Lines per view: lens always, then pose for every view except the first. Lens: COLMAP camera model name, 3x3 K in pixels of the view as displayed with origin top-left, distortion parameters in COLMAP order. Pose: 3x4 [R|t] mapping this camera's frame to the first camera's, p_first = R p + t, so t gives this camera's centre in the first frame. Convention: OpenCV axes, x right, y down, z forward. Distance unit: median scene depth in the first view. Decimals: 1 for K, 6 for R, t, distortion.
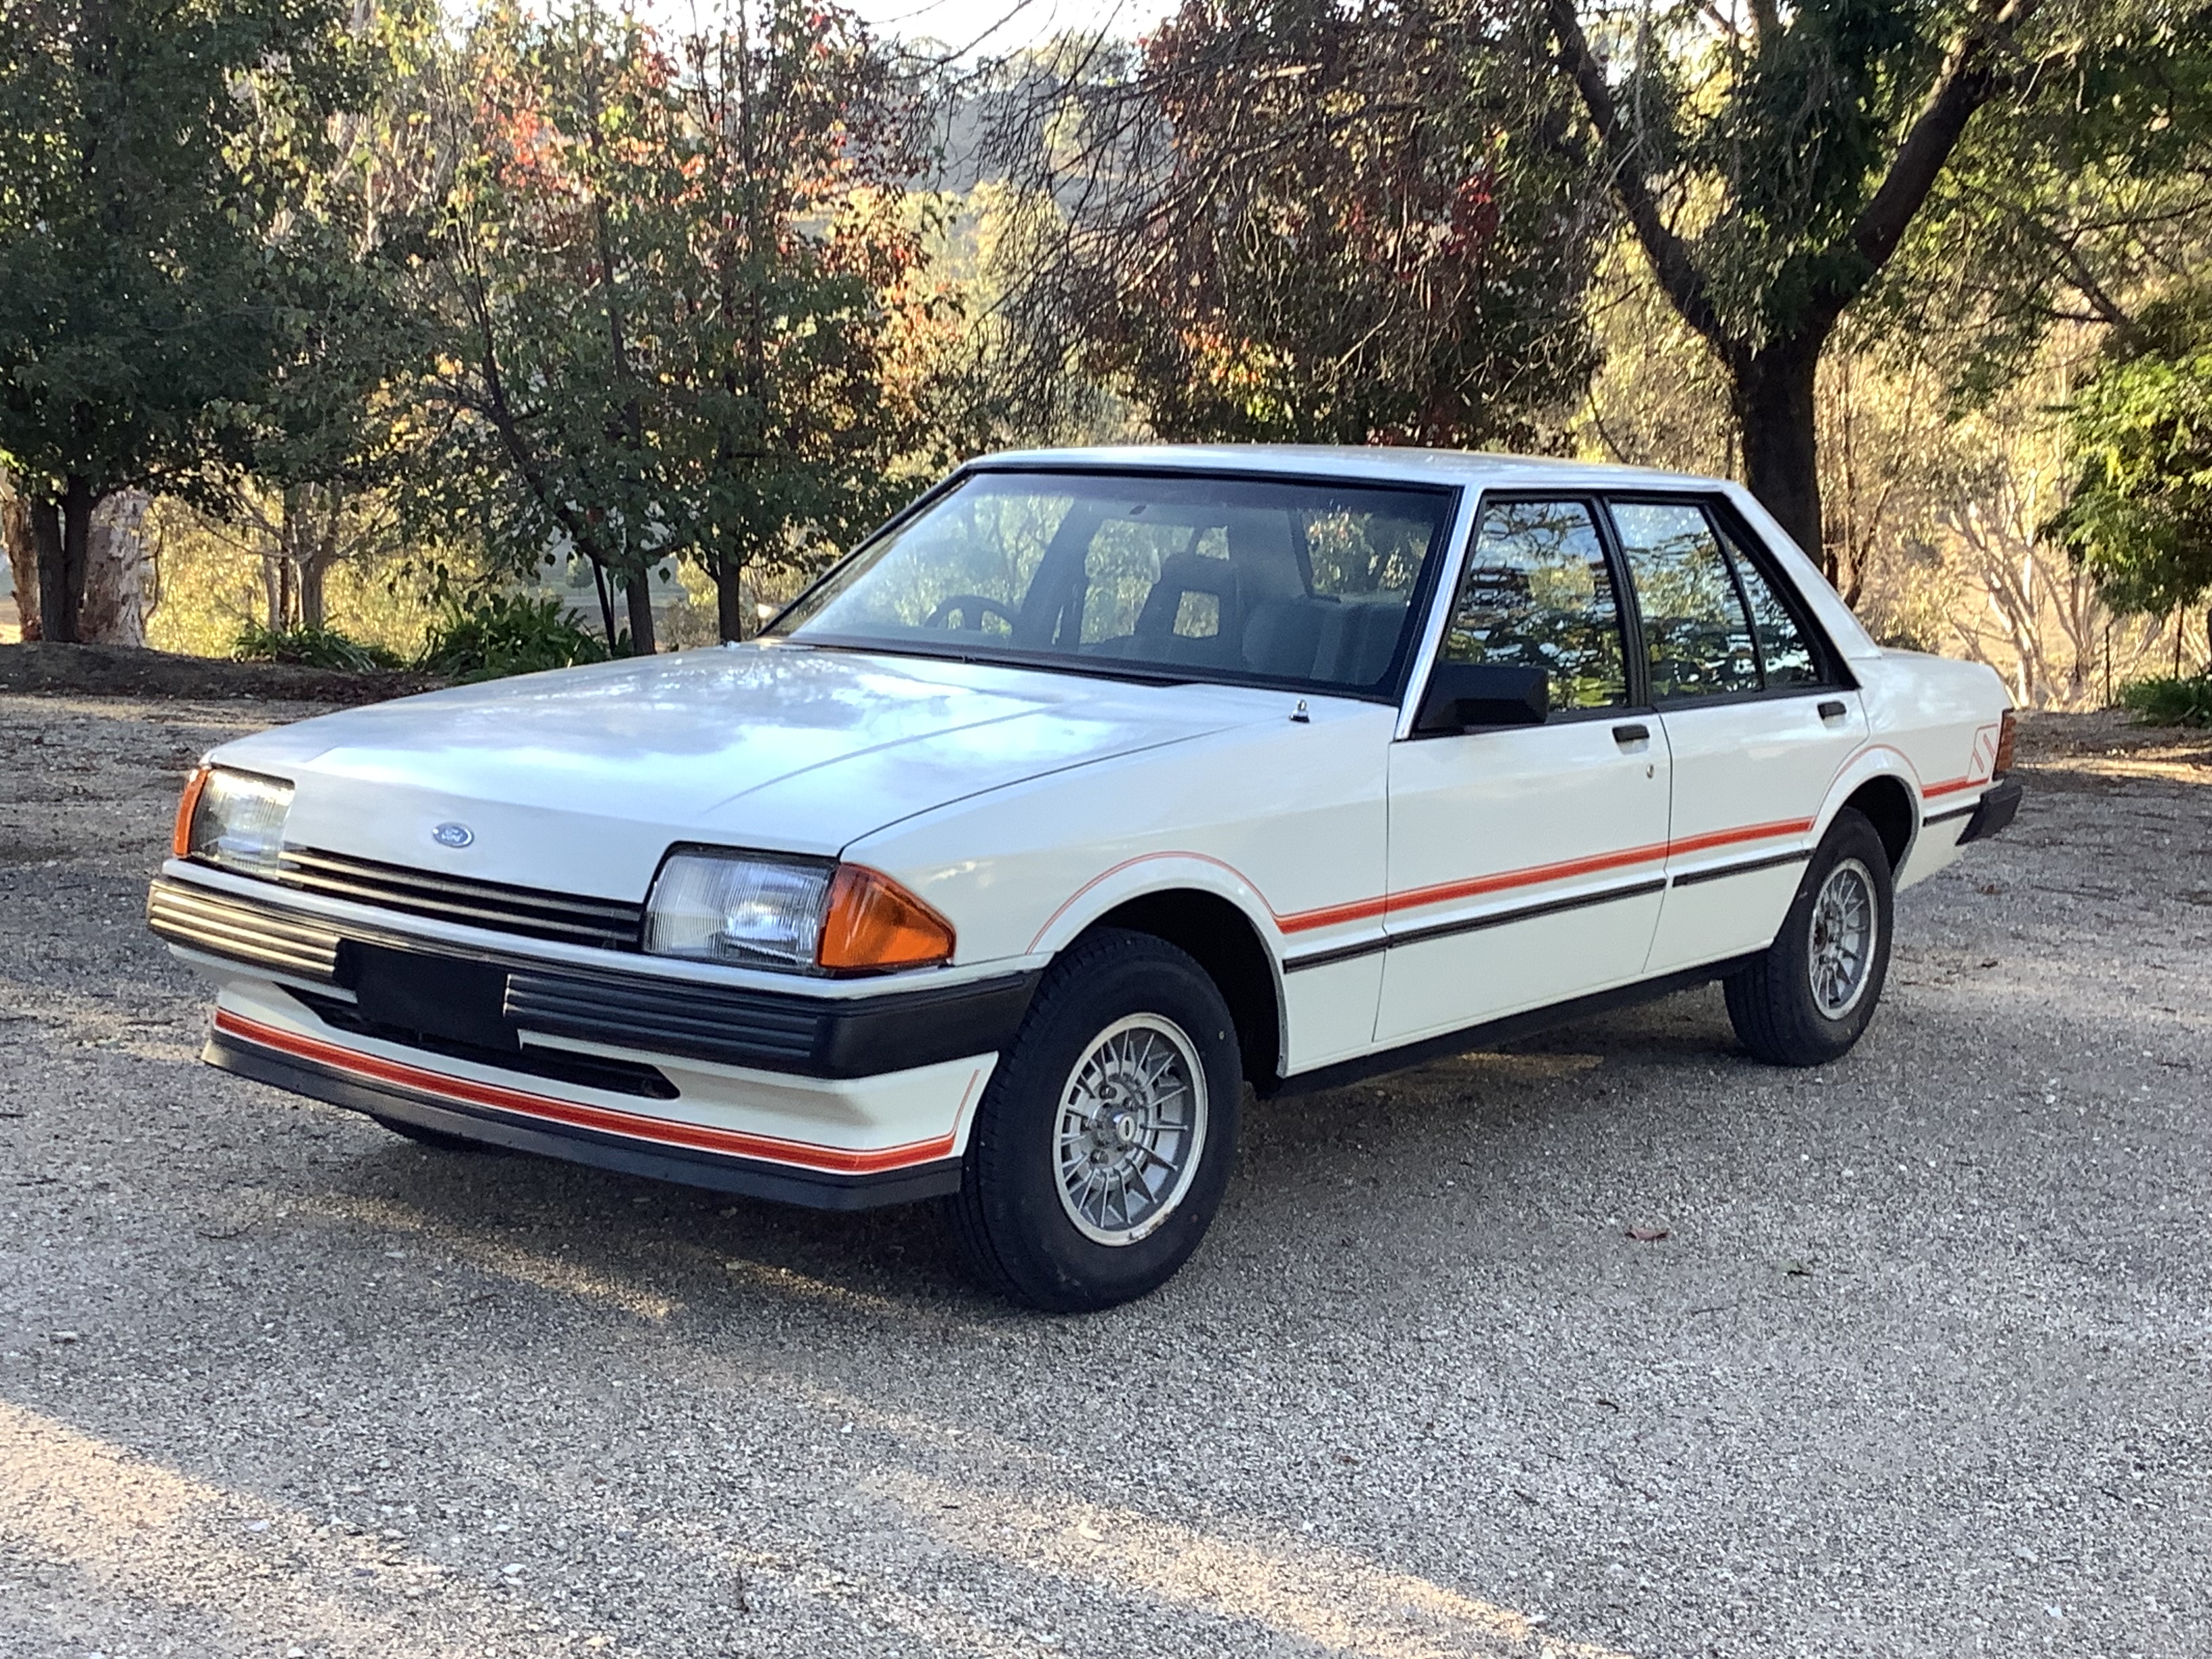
lens RADIAL K [[3034.8, 0, 1106.0], [0, 3034.8, 829.5], [0, 0, 1]] dist [0.010654, 0.015447]
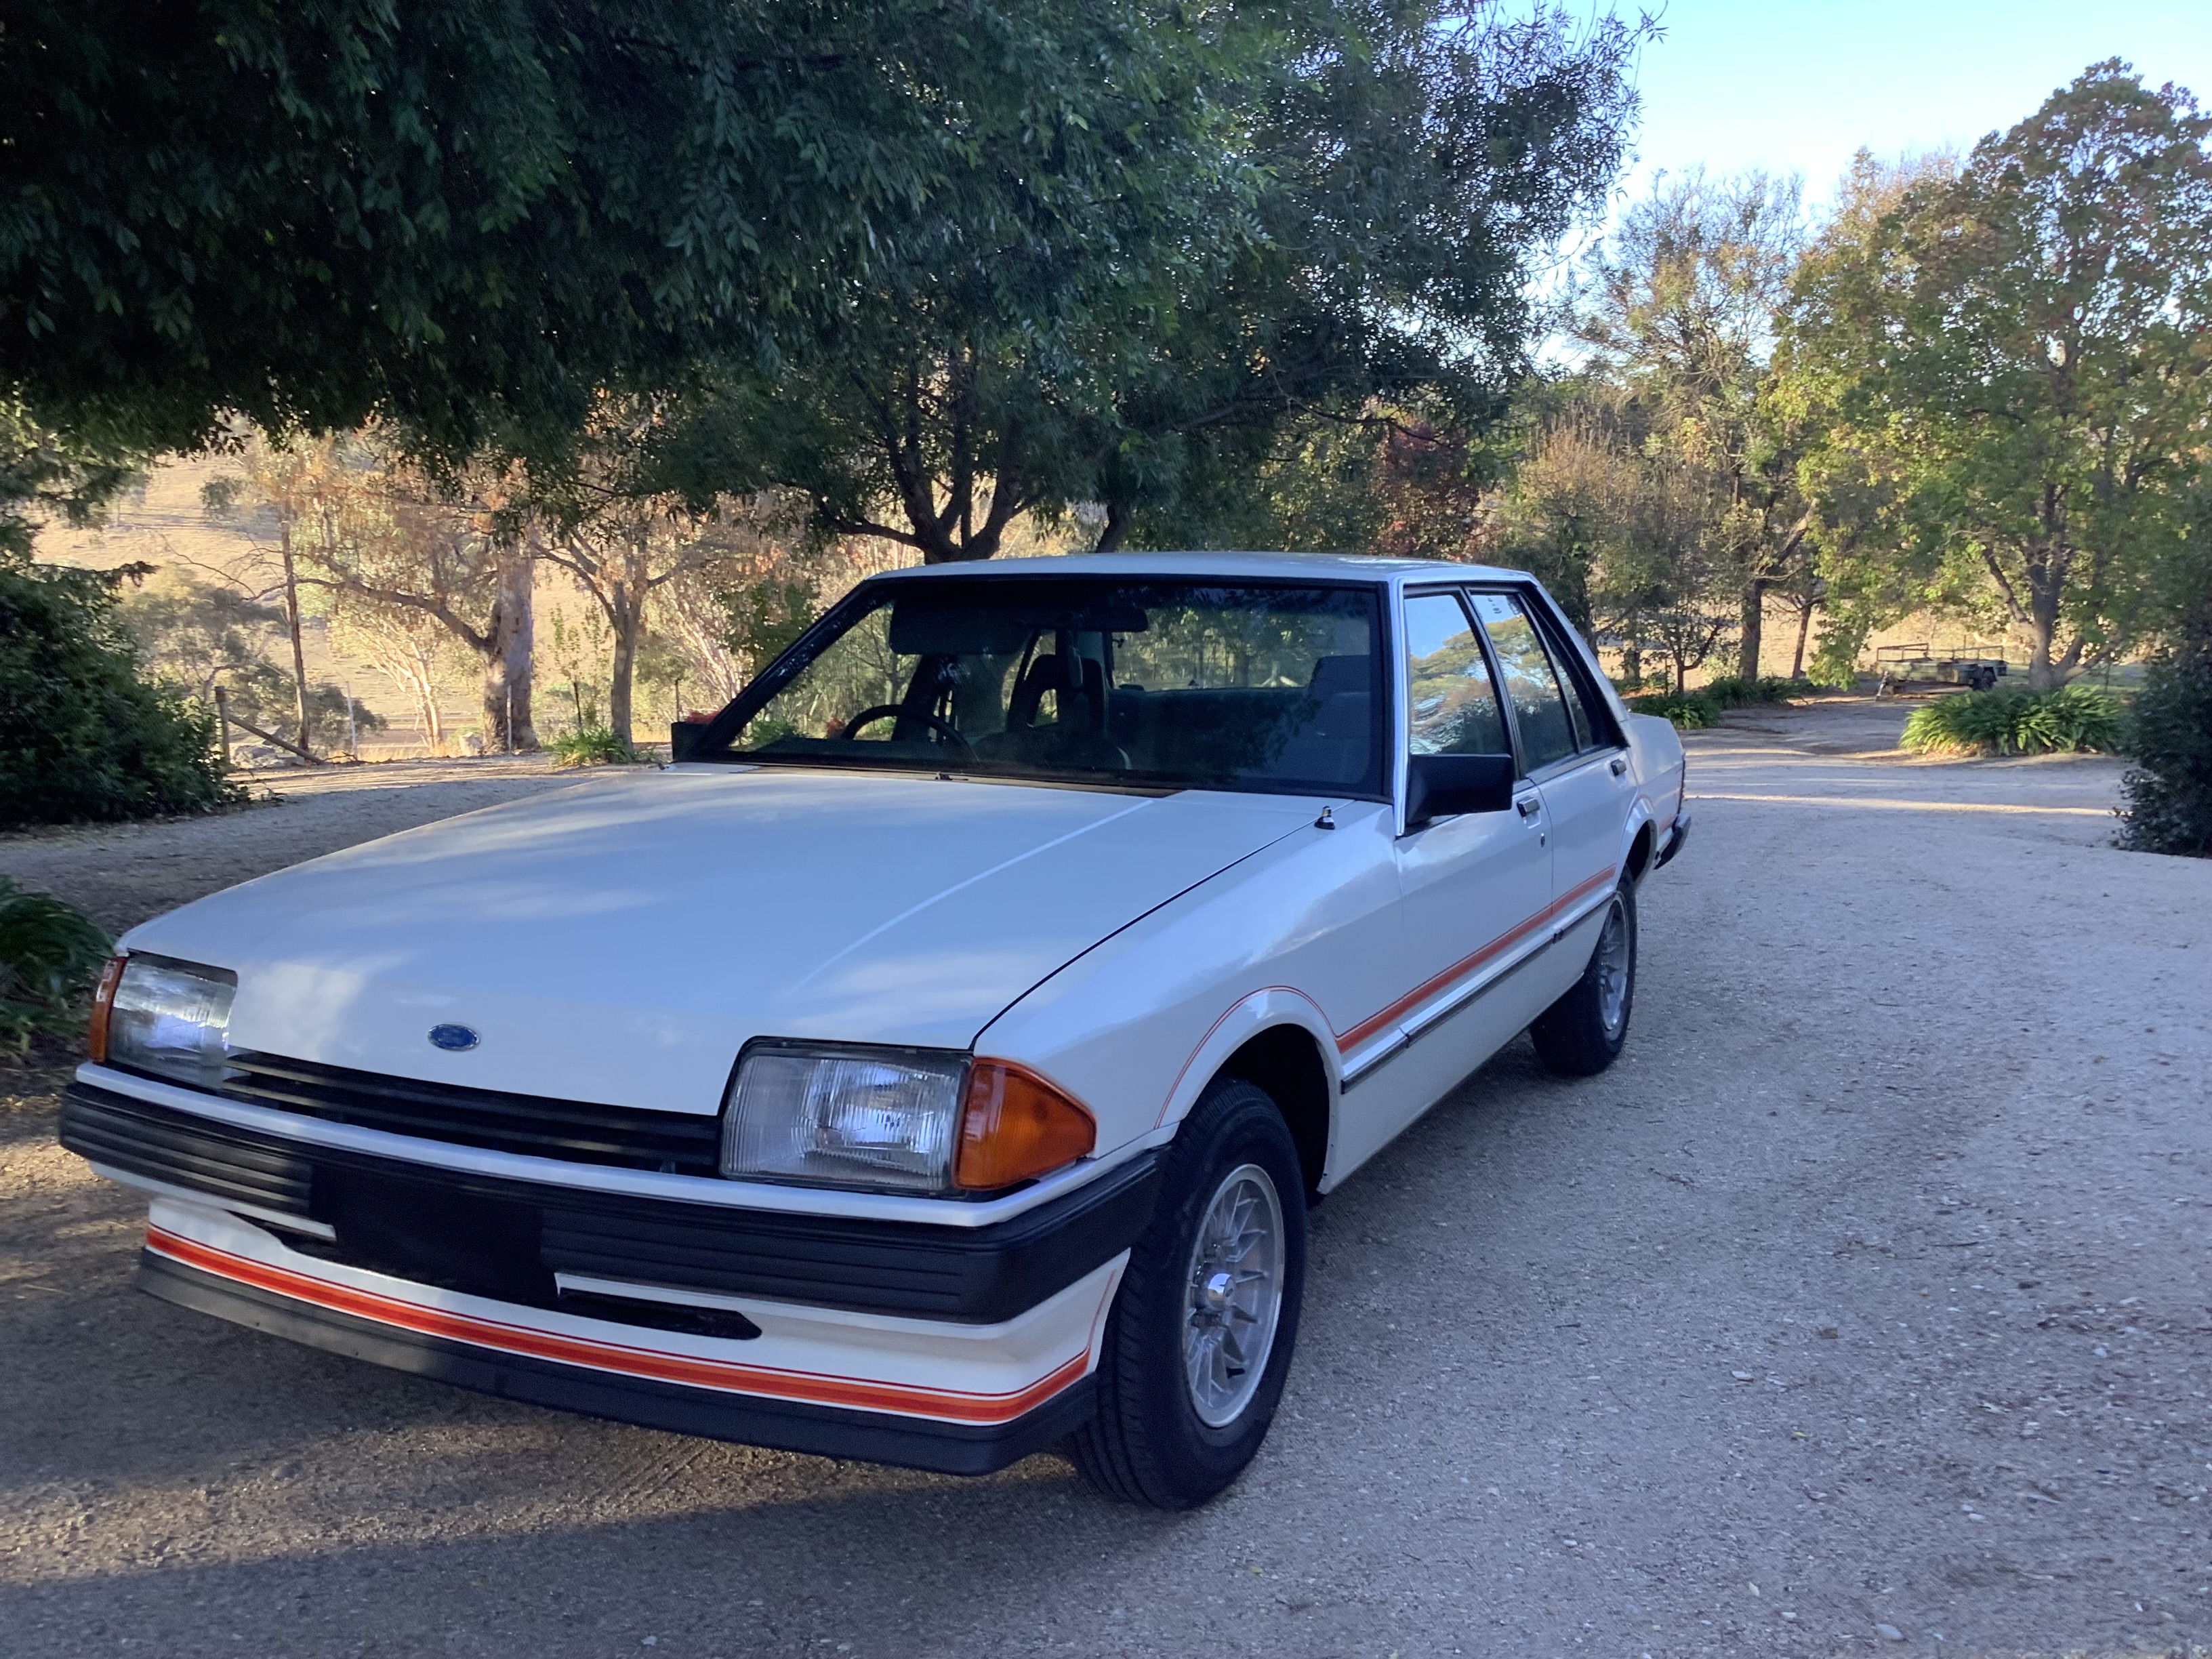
lens RADIAL K [[2043.1, 0, 1106.0], [0, 2043.1, 829.5], [0, 0, 1]] dist [-0.005627, -0.003027]
pose [[0.982877, -0.060891, 0.173911, -0.135242], [0.061497, 0.998105, 0.001907, -0.046028], [-0.173698, 0.008821, 0.984760, 0.426833]]
